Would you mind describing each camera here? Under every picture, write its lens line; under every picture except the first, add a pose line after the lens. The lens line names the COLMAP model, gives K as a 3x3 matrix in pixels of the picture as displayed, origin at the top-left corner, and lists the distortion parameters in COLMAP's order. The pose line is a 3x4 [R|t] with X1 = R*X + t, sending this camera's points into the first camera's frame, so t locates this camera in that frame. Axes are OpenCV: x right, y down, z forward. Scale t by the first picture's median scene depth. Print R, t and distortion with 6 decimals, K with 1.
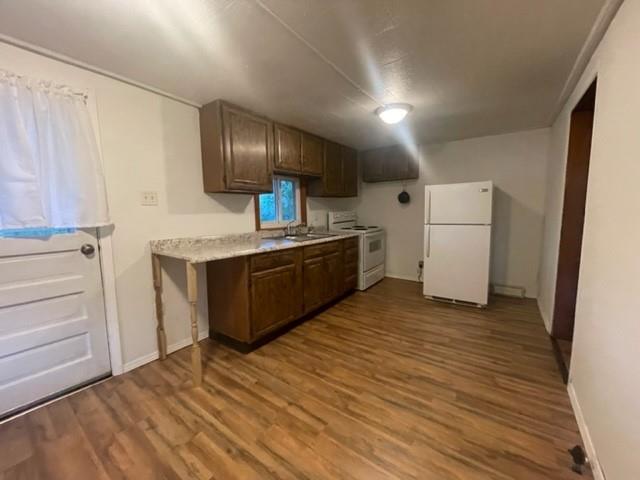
lens RADIAL K [[262.0, 0, 320.9], [0, 262.0, 240.5], [0, 0, 1]] dist [0.004479, -0.000814]
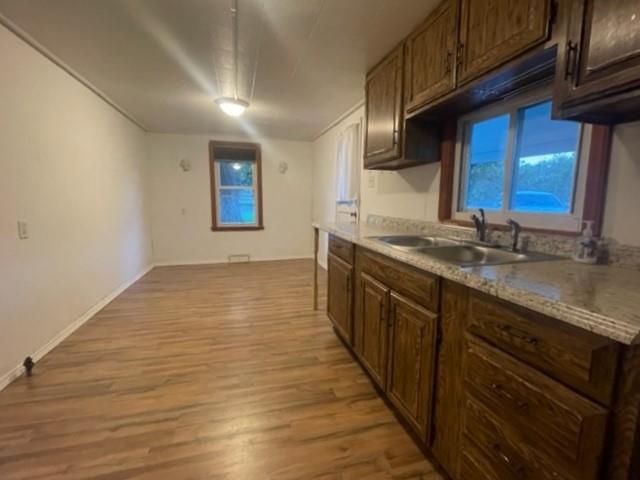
lens RADIAL K [[282.5, 0, 317.2], [0, 282.5, 237.6], [0, 0, 1]] dist [0.002904, 0.000766]
pose [[-0.627047, 0.109037, -0.771312, 0.560484], [-0.088071, 0.973883, 0.209272, -0.142309], [0.773987, 0.199154, -0.601068, 1.489756]]
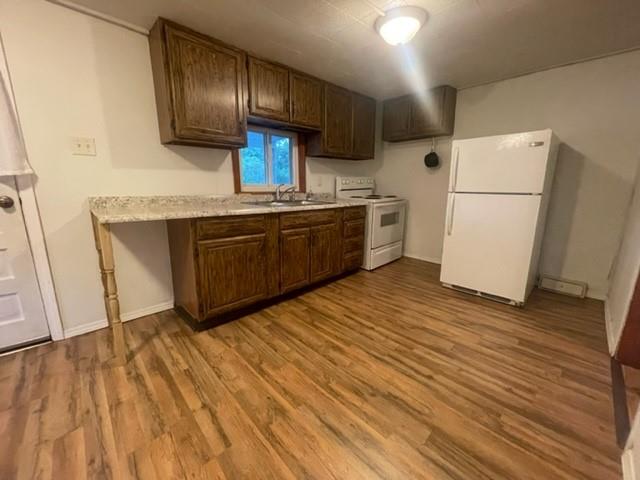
lens RADIAL K [[262.0, 0, 320.1], [0, 262.0, 239.6], [0, 0, 1]] dist [0.004479, -0.000814]
pose [[0.983129, 0.059010, -0.173134, 0.236143], [-0.042029, 0.994084, 0.100156, 0.019894], [0.178019, -0.091190, 0.979793, 0.234880]]
